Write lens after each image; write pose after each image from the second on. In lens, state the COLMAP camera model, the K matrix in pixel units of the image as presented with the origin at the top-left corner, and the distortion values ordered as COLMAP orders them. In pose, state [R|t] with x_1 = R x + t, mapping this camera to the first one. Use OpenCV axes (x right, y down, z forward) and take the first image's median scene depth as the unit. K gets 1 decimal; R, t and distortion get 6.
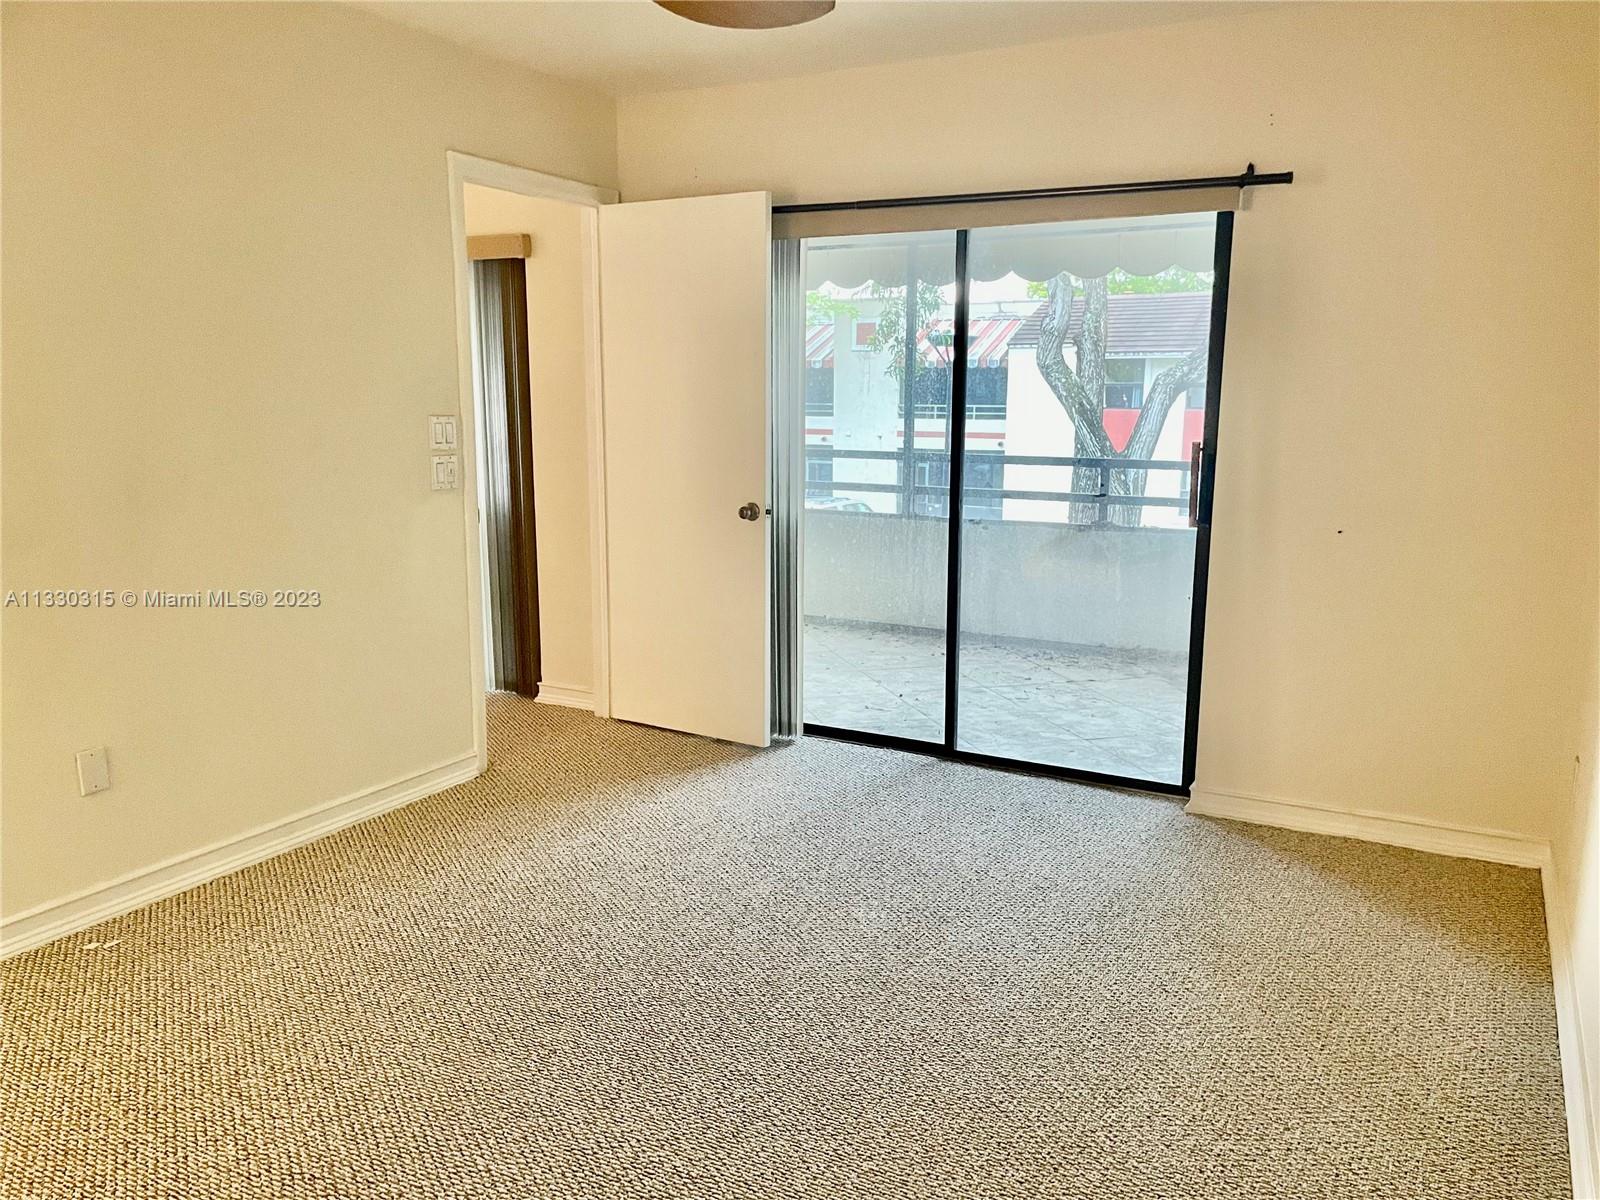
lens RADIAL K [[1231.8, 0, 777.8], [0, 1231.8, 605.6], [0, 0, 1]] dist [0.054901, -0.006362]
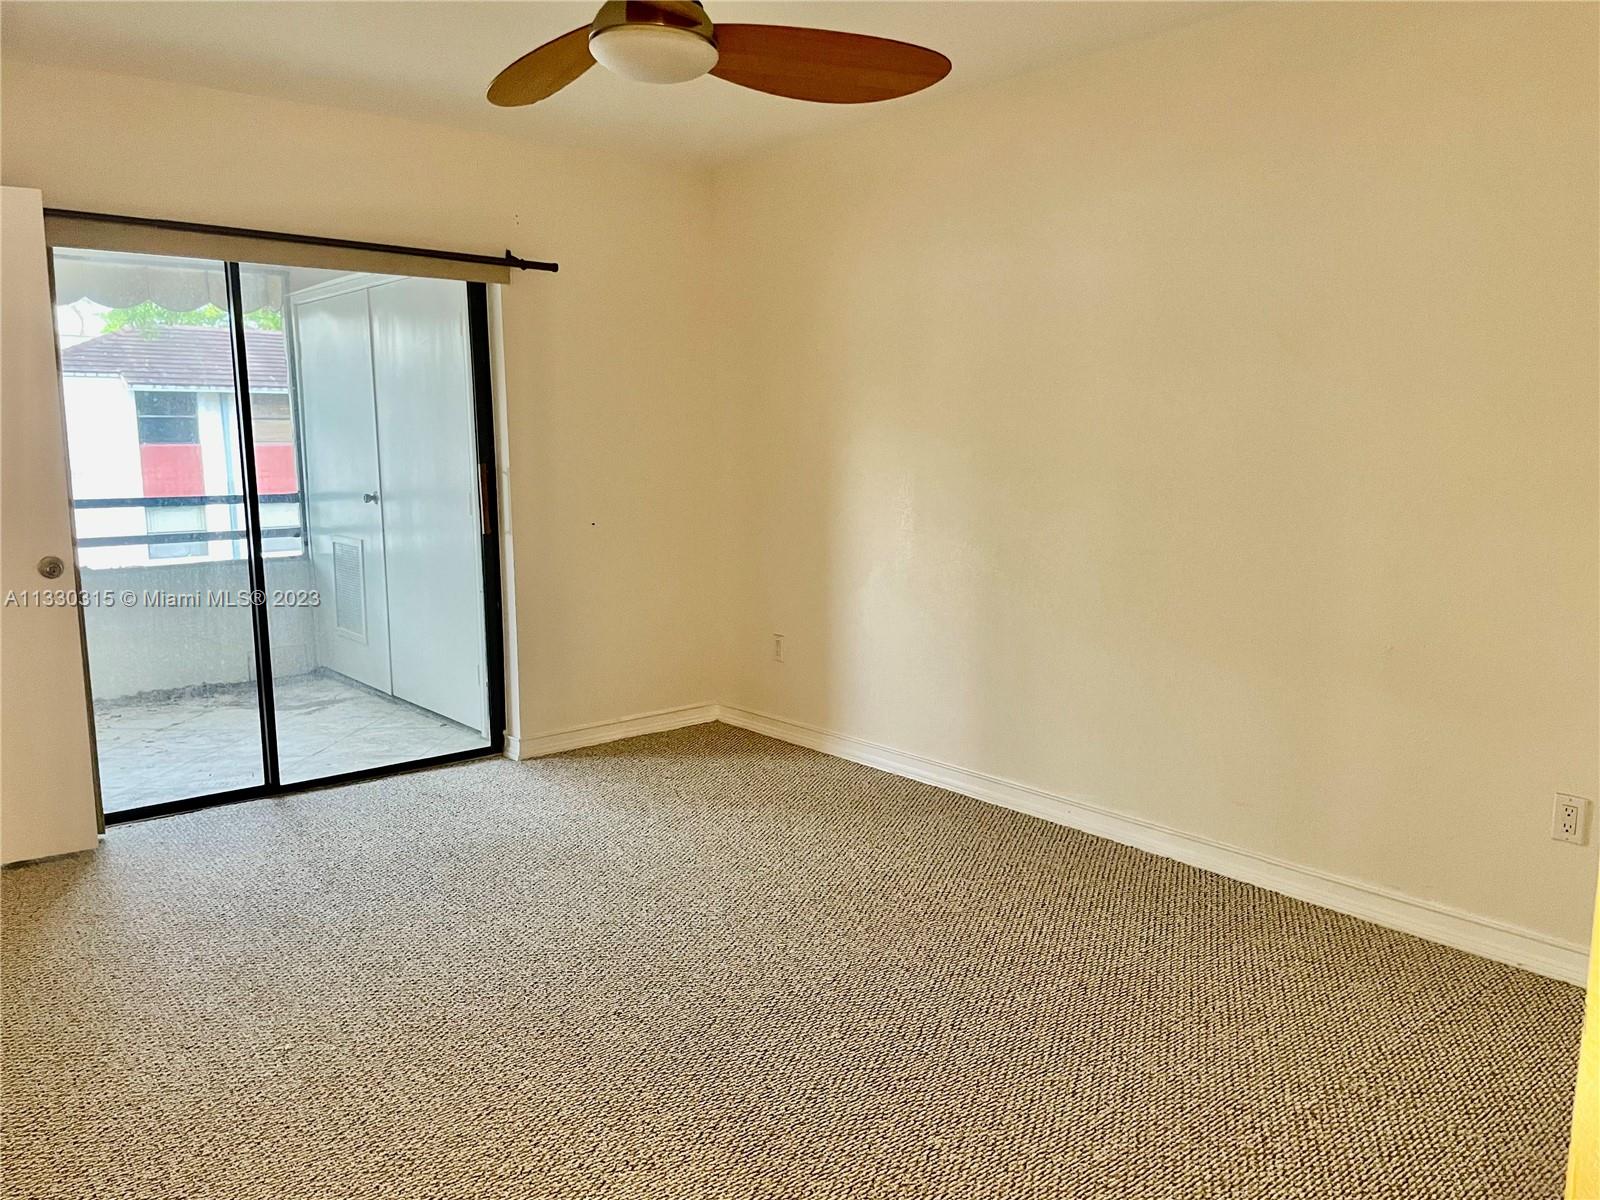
lens RADIAL K [[1206.0, 0, 800.0], [0, 1206.0, 600.0], [0, 0, 1]] dist [0.046268, -0.100380]
pose [[0.348263, -0.131017, 0.928196, -0.638757], [0.173102, 0.982144, 0.073683, -0.030055], [-0.921275, 0.135012, 0.364724, 0.263749]]
